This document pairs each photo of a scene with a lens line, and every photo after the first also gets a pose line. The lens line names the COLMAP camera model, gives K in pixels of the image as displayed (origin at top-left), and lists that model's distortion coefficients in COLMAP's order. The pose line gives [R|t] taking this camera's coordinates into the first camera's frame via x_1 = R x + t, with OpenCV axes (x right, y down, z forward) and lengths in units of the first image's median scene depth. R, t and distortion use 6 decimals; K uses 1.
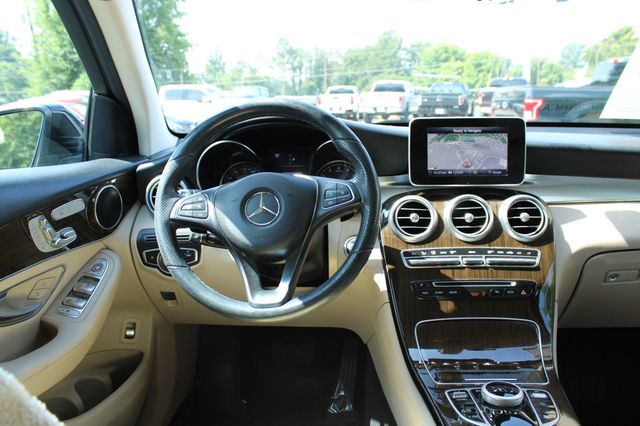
lens RADIAL K [[539.1, 0, 312.7], [0, 539.1, 201.1], [0, 0, 1]] dist [-0.162050, 0.138490]
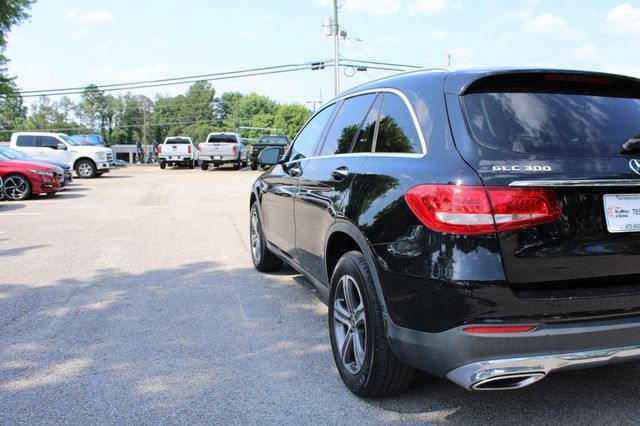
lens RADIAL K [[539.1, 0, 319.0], [0, 539.1, 215.1], [0, 0, 1]] dist [-0.162050, 0.138490]
pose [[0.935077, -0.022282, 0.353745, -0.871428], [0.045481, 0.997314, -0.057404, 0.321839], [-0.351516, 0.069766, 0.933579, -1.631327]]
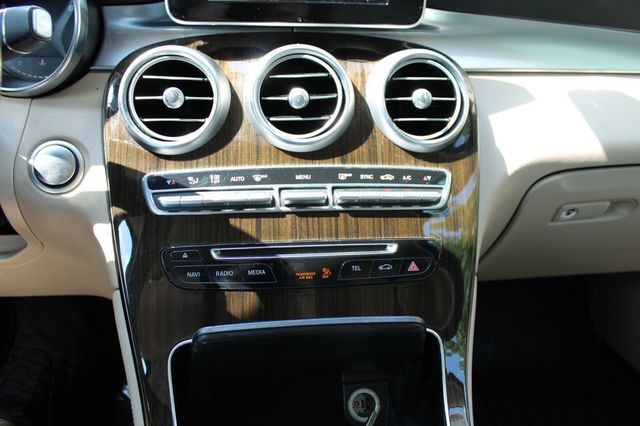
lens RADIAL K [[539.1, 0, 321.7], [0, 539.1, 207.8], [0, 0, 1]] dist [-0.162050, 0.138490]
pose [[0.974382, -0.037371, 0.221772, 0.208177], [-0.016267, 0.971803, 0.235232, 0.014911], [-0.224310, -0.232814, 0.946300, 0.550515]]
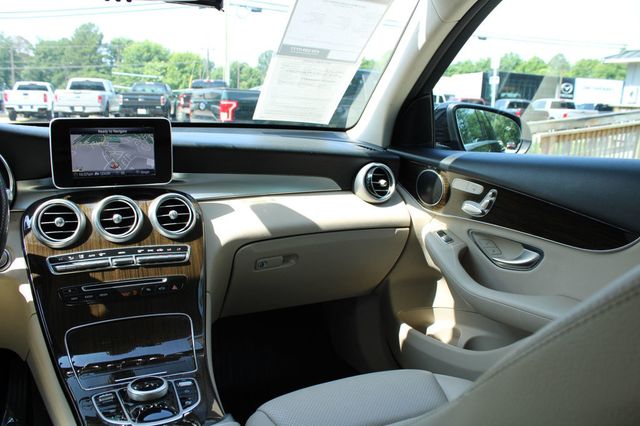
lens RADIAL K [[539.1, 0, 320.7], [0, 539.1, 210.7], [0, 0, 1]] dist [-0.162050, 0.138490]
pose [[0.852996, -0.056390, 0.518862, 0.105129], [0.047768, 0.998409, 0.029978, 0.005220], [-0.519726, -0.000786, 0.854332, -0.040406]]
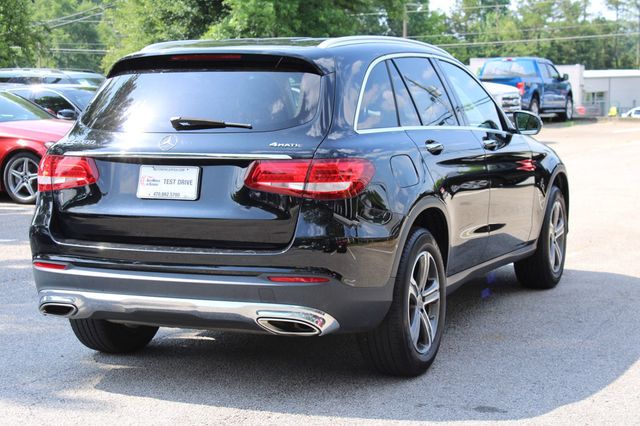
lens RADIAL K [[1258.1, 0, 315.5], [0, 1258.1, 218.2], [0, 0, 1]] dist [0.039265, 0.000000]
pose [[0.951148, 0.044976, -0.305441, 1.095341], [-0.067440, 0.995707, -0.063391, 0.507153], [0.301279, 0.080894, 0.950099, -3.324330]]
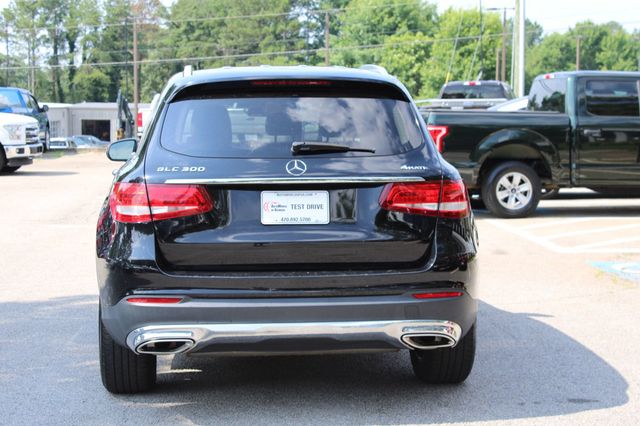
lens RADIAL K [[1258.1, 0, 321.9], [0, 1258.1, 215.7], [0, 0, 1]] dist [0.039265, 0.000000]
pose [[0.984116, 0.001762, 0.177518, -0.399704], [0.016780, 0.994551, -0.102895, 0.573983], [-0.176732, 0.104240, 0.978724, -3.501366]]
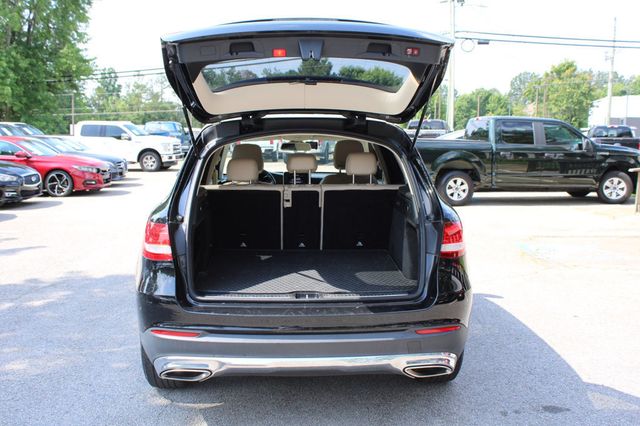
lens RADIAL K [[652.5, 0, 314.6], [0, 652.5, 218.2], [0, 0, 1]] dist [-0.101511, 0.000000]
pose [[0.990359, 0.006023, 0.138395, -0.172975], [0.001784, 0.998417, -0.056219, 0.302274], [-0.138515, 0.055924, 0.988780, -2.369968]]
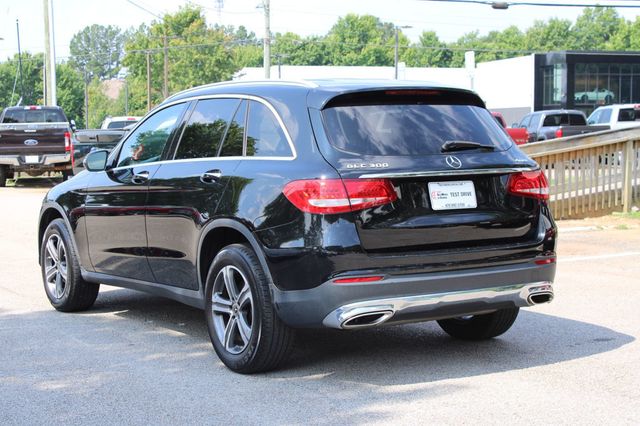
lens RADIAL K [[1176.1, 0, 320.1], [0, 1176.1, 215.2], [0, 0, 1]] dist [0.031380, 0.000000]
pose [[0.801838, -0.036474, 0.596427, -2.002052], [0.111540, 0.989728, -0.089428, 0.562589], [-0.587039, 0.138233, 0.797670, -3.080904]]
